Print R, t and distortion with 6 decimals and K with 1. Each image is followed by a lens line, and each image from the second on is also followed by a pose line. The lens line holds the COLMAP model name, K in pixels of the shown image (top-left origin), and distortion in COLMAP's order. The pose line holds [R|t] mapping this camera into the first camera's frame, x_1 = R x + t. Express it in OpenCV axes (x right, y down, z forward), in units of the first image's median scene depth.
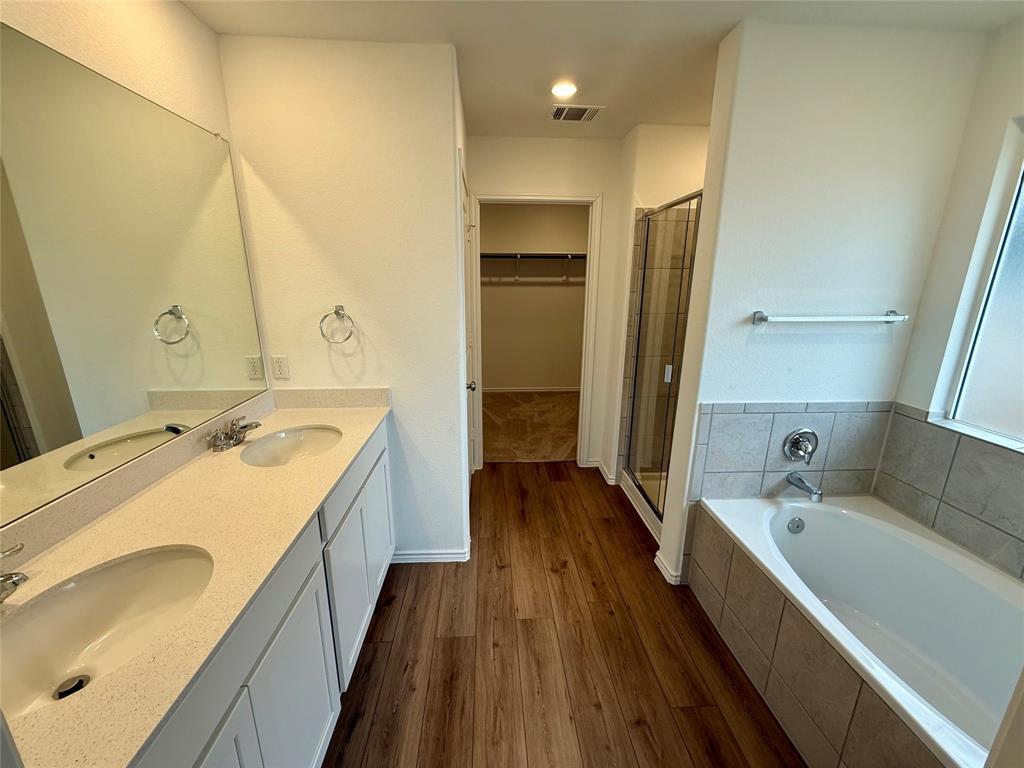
lens RADIAL K [[408.3, 0, 506.1], [0, 408.3, 385.5], [0, 0, 1]] dist [-0.001012, -0.000292]
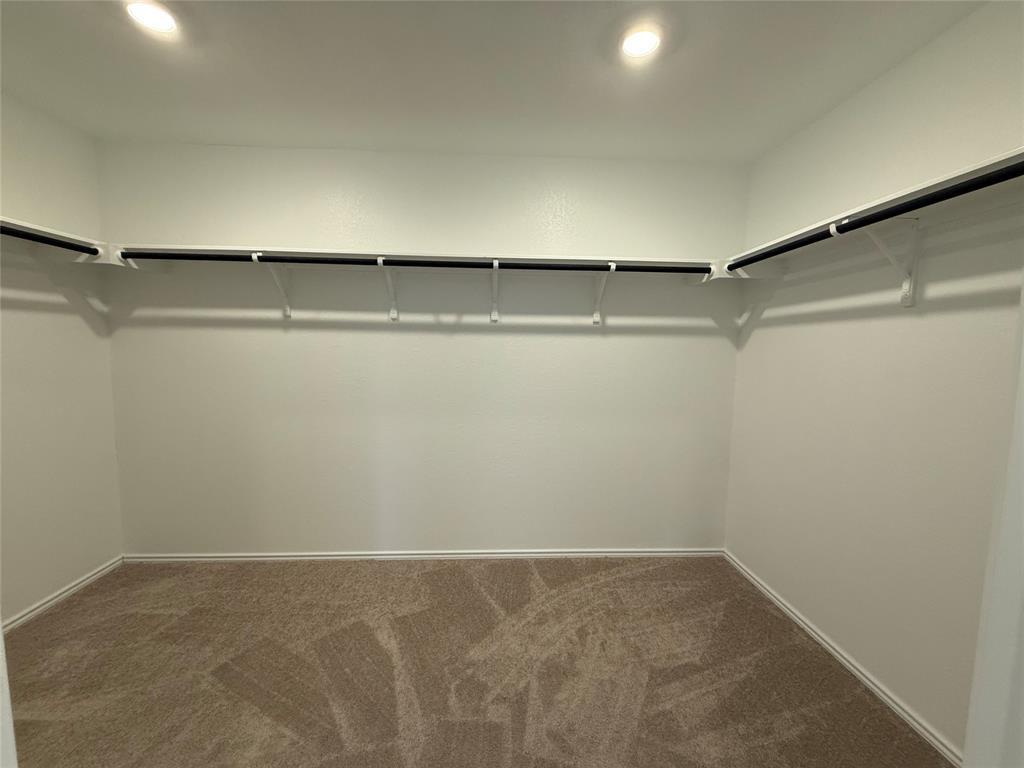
lens RADIAL K [[408.3, 0, 509.3], [0, 408.3, 381.5], [0, 0, 1]] dist [-0.001012, -0.000292]
pose [[0.999914, 0.013063, -0.001298, 0.030741], [-0.013095, 0.985666, -0.168198, -0.077550], [-0.000918, 0.168200, 0.985752, 0.384684]]
